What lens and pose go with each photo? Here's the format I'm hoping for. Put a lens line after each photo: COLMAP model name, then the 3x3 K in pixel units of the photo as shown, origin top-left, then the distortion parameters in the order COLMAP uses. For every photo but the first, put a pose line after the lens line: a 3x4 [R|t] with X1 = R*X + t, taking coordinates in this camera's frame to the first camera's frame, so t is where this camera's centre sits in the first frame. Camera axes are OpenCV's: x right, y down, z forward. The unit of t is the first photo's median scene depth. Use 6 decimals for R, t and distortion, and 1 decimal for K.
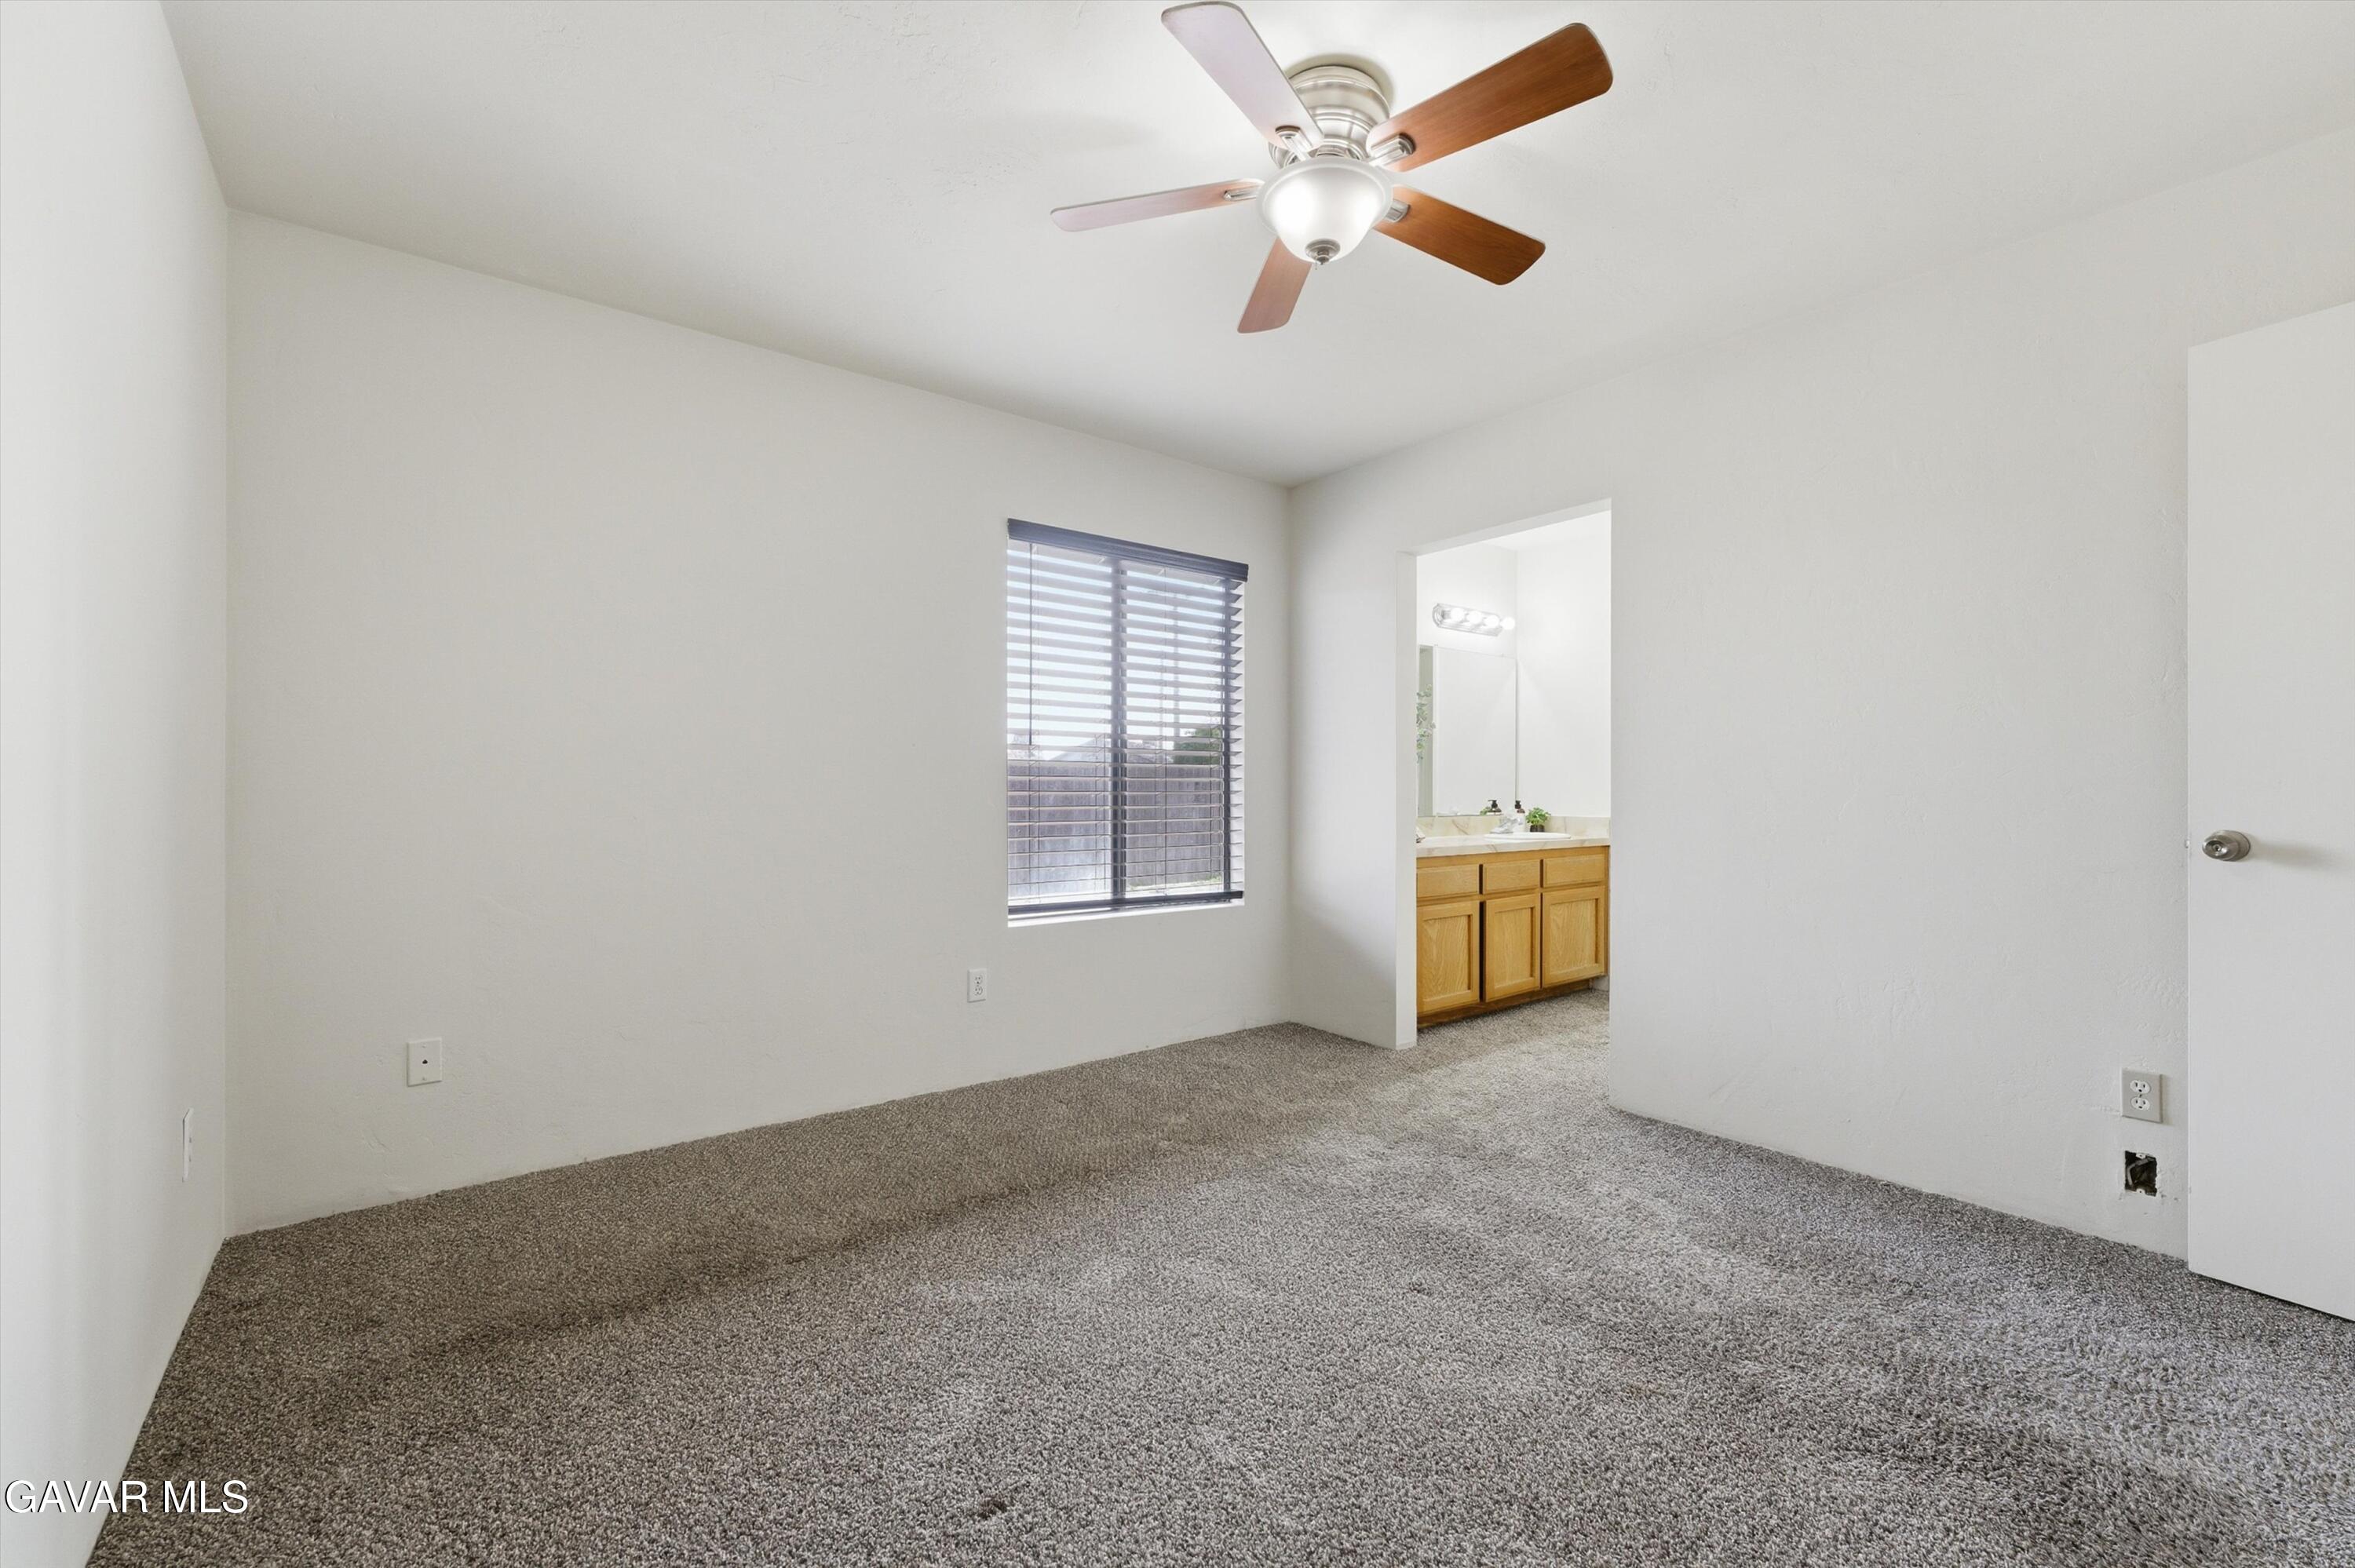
lens RADIAL K [[973.2, 0, 1129.9], [0, 973.2, 792.3], [0, 0, 1]] dist [-0.002189, 0.000036]
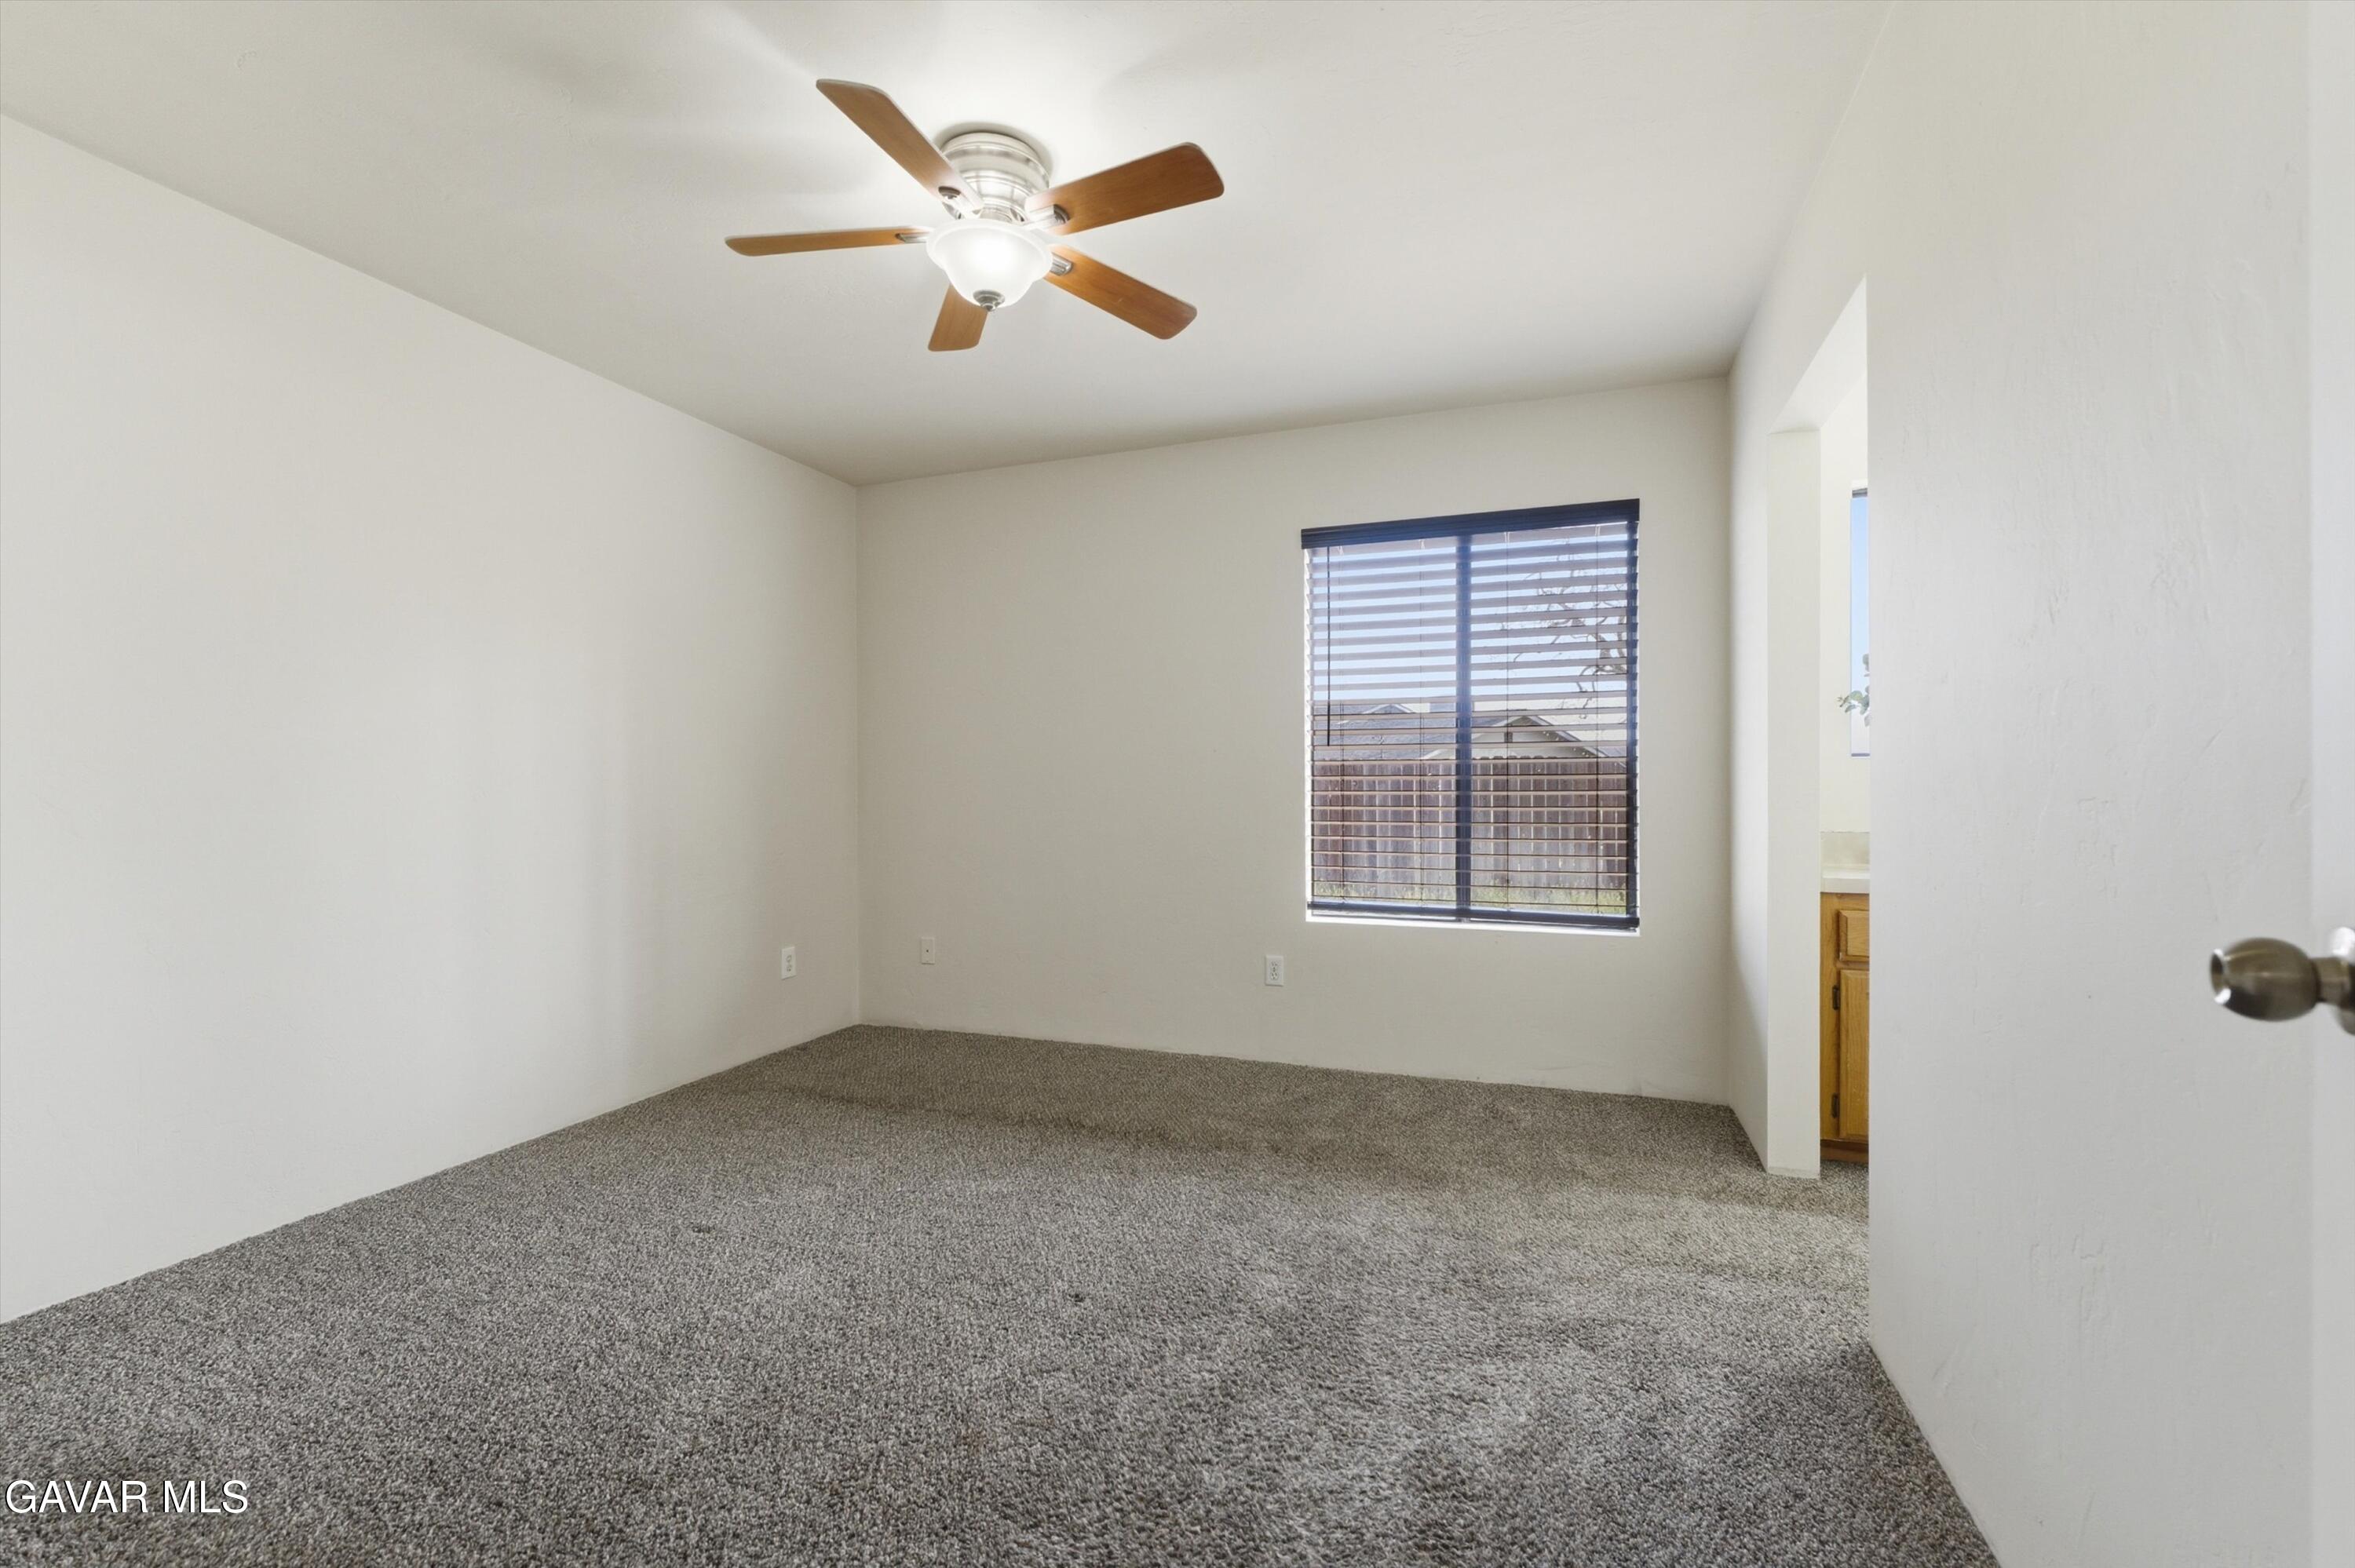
lens RADIAL K [[973.2, 0, 1179.3], [0, 973.2, 784.5], [0, 0, 1]] dist [-0.002189, 0.000036]
pose [[0.547181, -0.008127, -0.836975, 0.766580], [-0.002296, 0.999935, -0.011210, 0.005356], [0.837011, 0.008055, 0.547126, 0.359899]]
